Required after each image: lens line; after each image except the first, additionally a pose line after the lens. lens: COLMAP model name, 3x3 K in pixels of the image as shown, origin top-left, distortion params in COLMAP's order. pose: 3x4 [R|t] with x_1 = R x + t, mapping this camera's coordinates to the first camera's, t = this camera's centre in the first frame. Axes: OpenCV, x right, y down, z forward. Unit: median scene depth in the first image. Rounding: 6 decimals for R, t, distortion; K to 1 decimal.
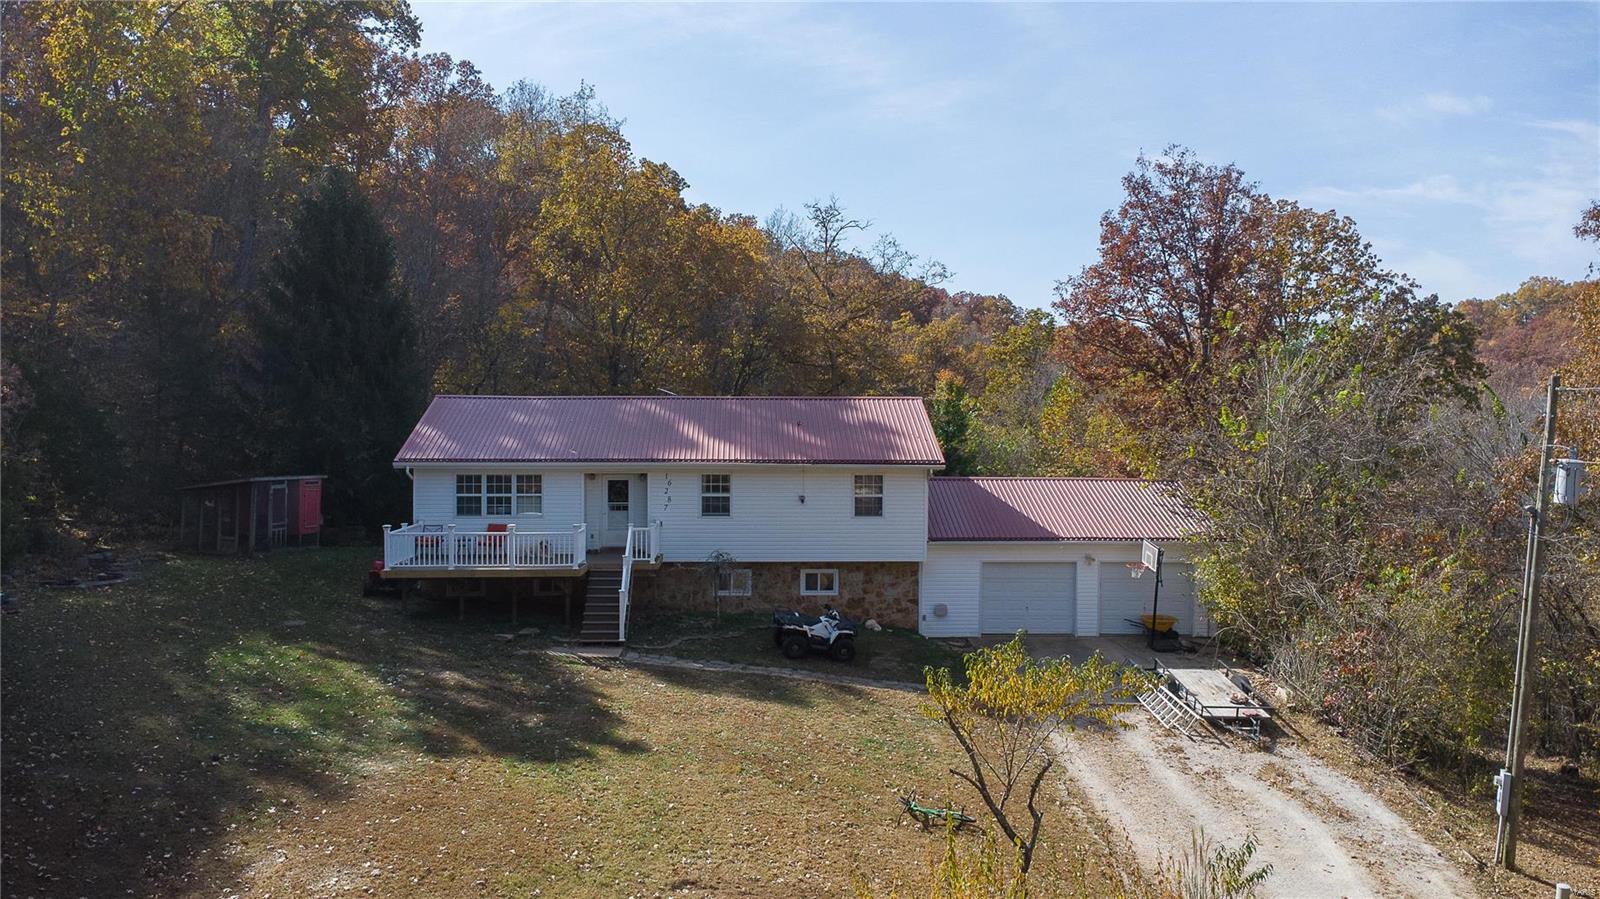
lens RADIAL K [[1143.8, 0, 786.8], [0, 1143.8, 454.9], [0, 0, 1]] dist [0.006763, -0.013780]
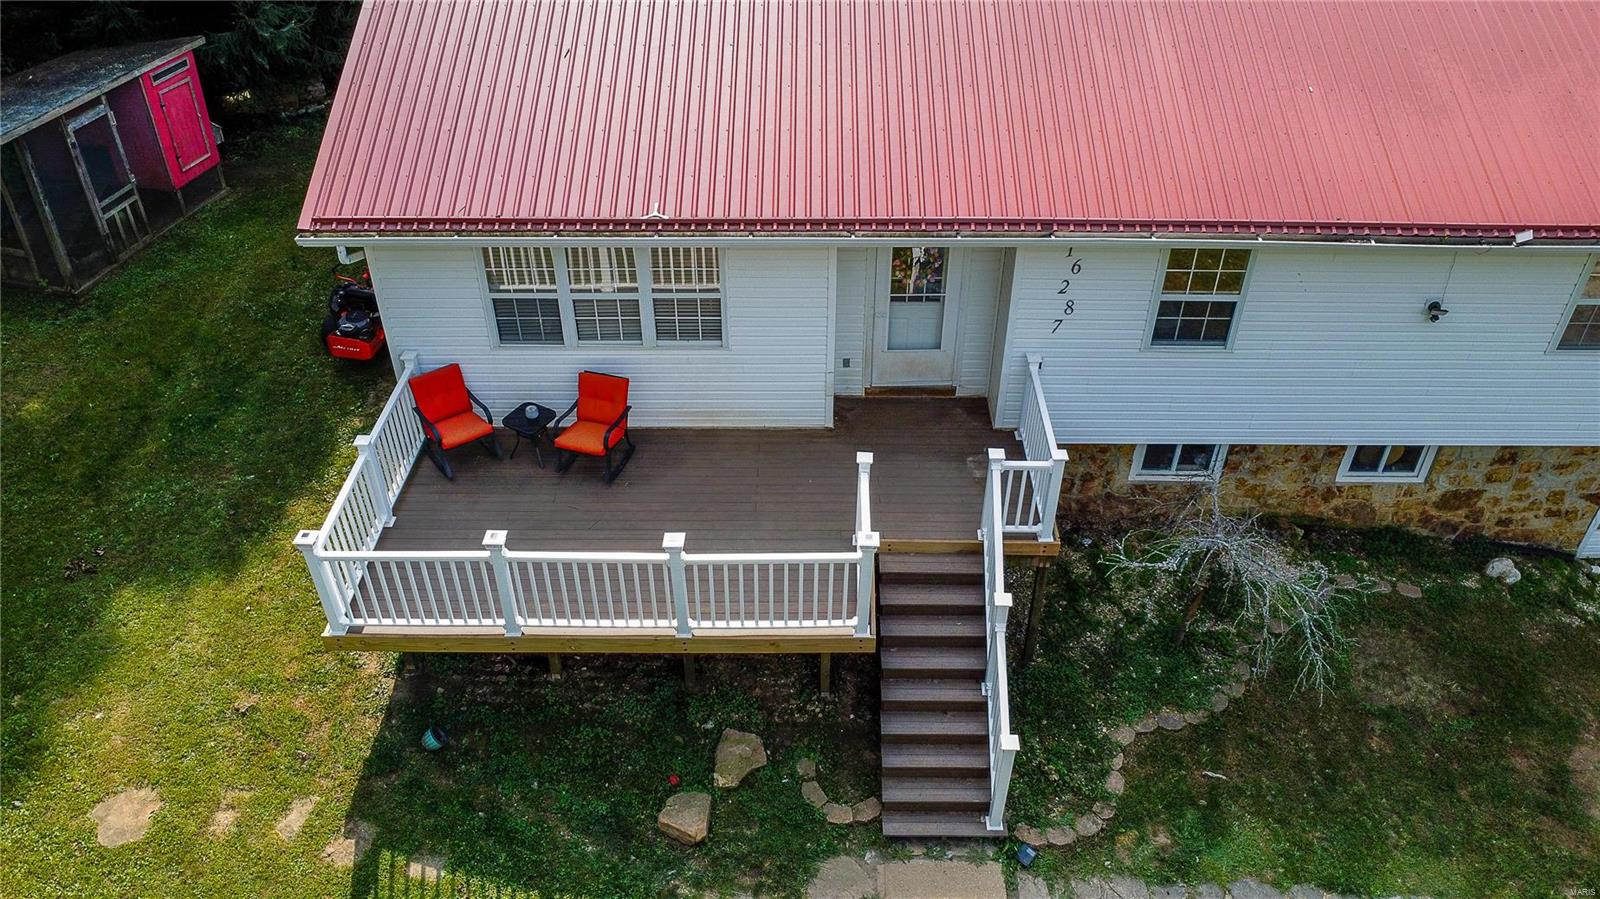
lens RADIAL K [[1143.8, 0, 795.4], [0, 1143.8, 454.9], [0, 0, 1]] dist [0.006763, -0.013780]
pose [[0.998476, 0.027090, -0.048085, -0.170428], [0.005065, 0.822596, 0.568604, -0.130220], [0.054958, -0.567981, 0.821205, 0.667307]]
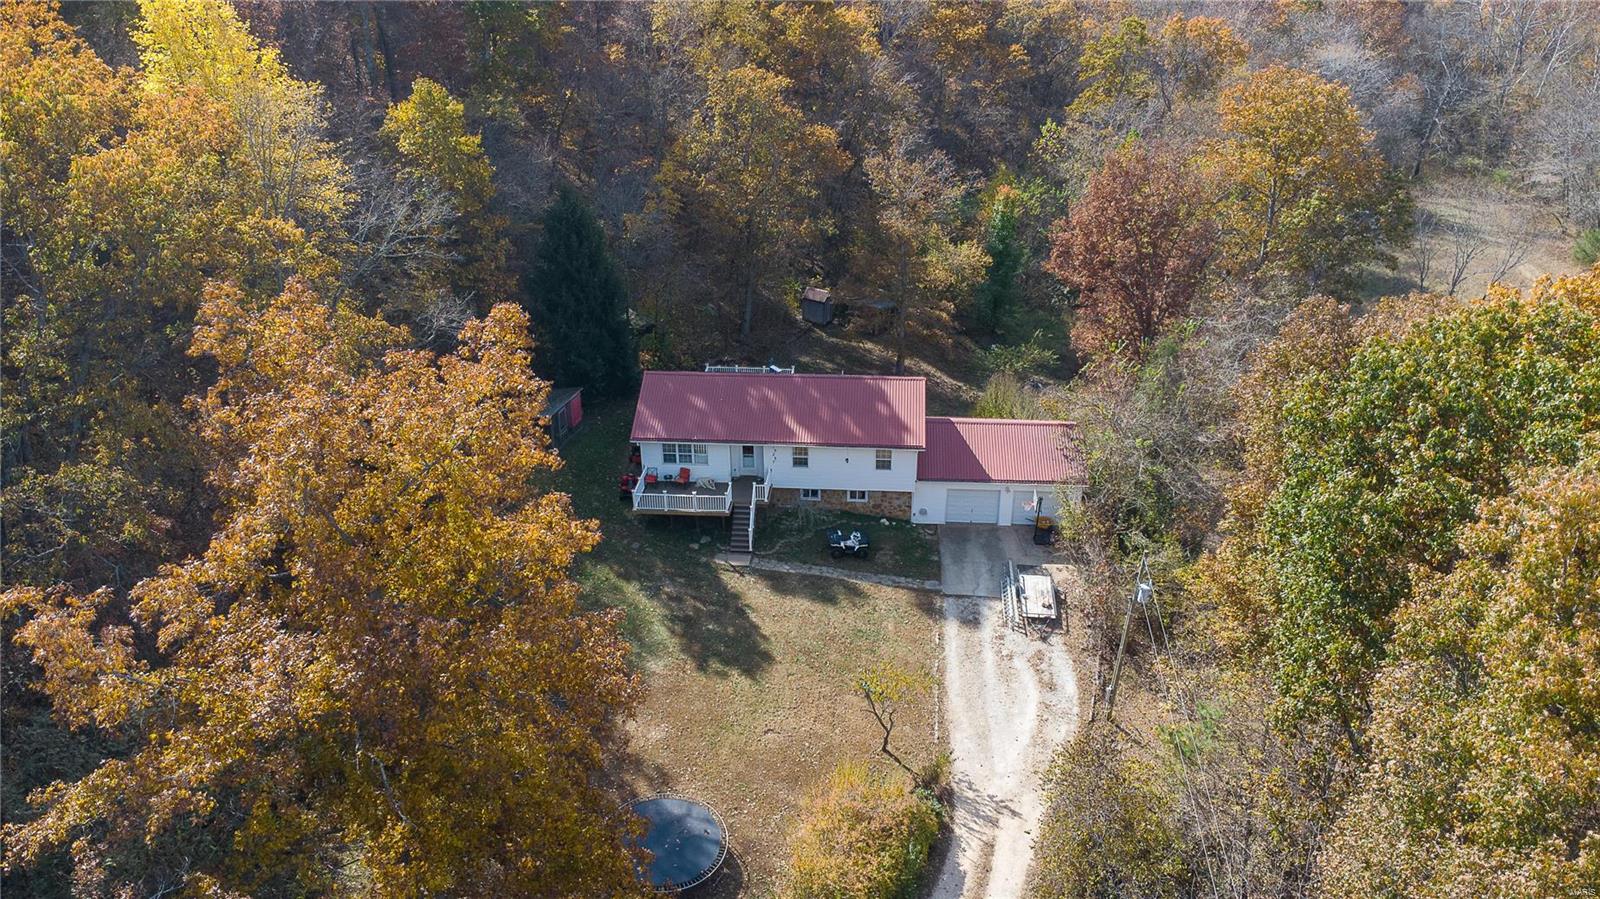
lens RADIAL K [[1143.8, 0, 812.9], [0, 1143.8, 445.2], [0, 0, 1]] dist [0.006763, -0.013780]
pose [[0.994163, 0.042923, -0.098987, 0.139882], [0.003538, 0.903996, 0.427526, -0.770161], [0.107834, -0.425381, 0.898567, -0.645144]]
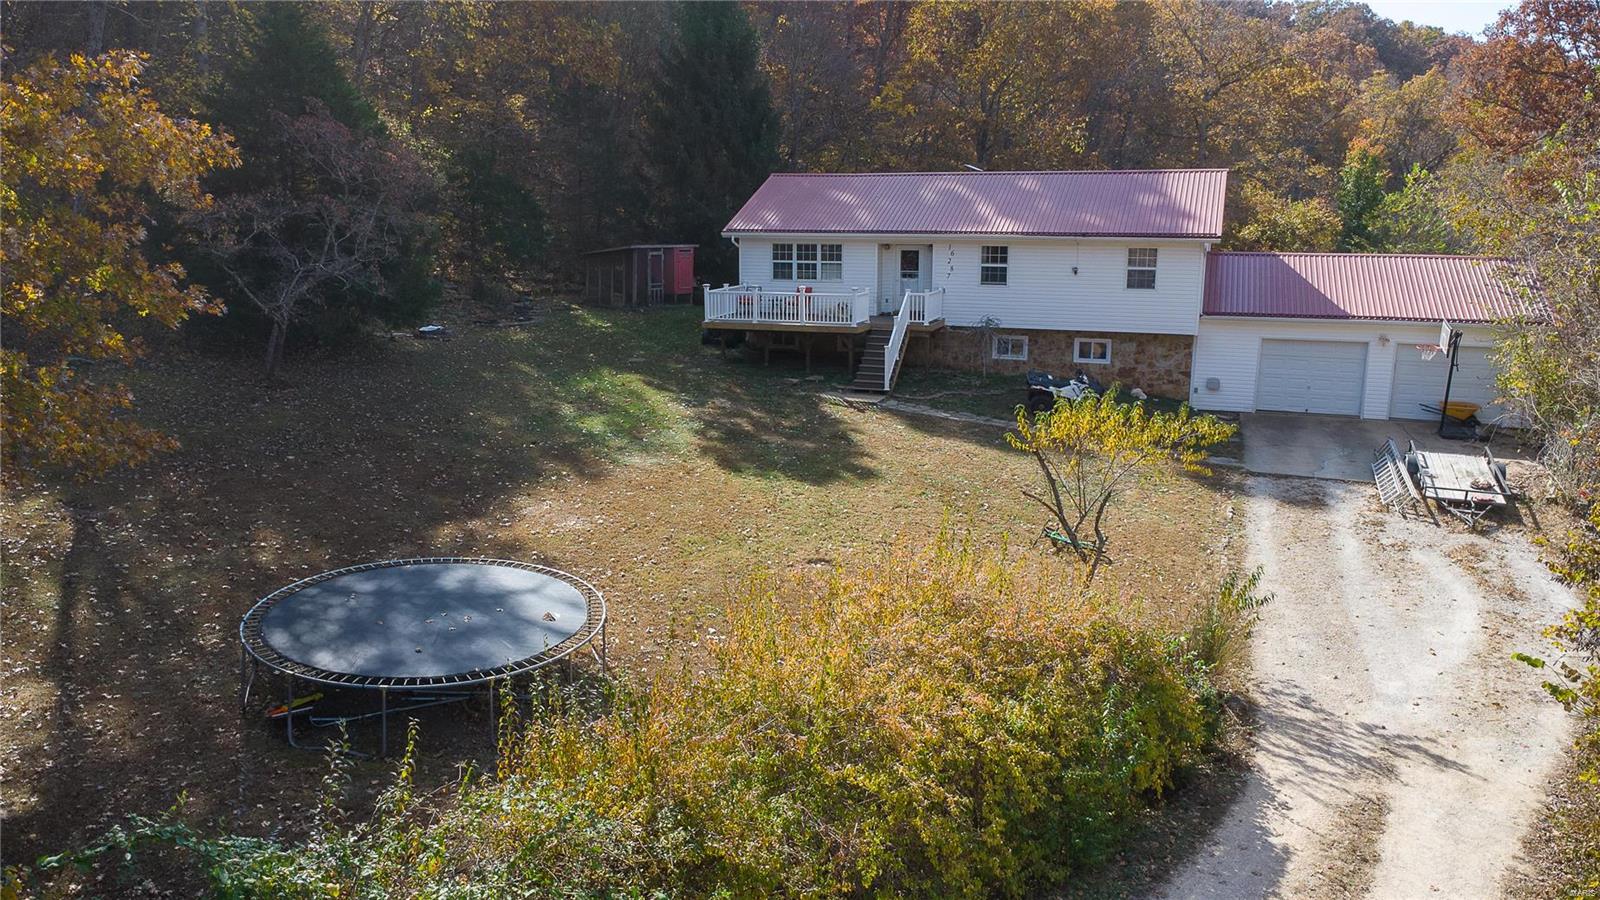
lens RADIAL K [[1143.8, 0, 791.4], [0, 1143.8, 446.7], [0, 0, 1]] dist [0.006763, -0.013780]
pose [[0.922032, 0.076962, -0.379387, 0.184249], [-0.006500, 0.982978, 0.183608, 0.006555], [0.387060, -0.166827, 0.906837, -0.081688]]
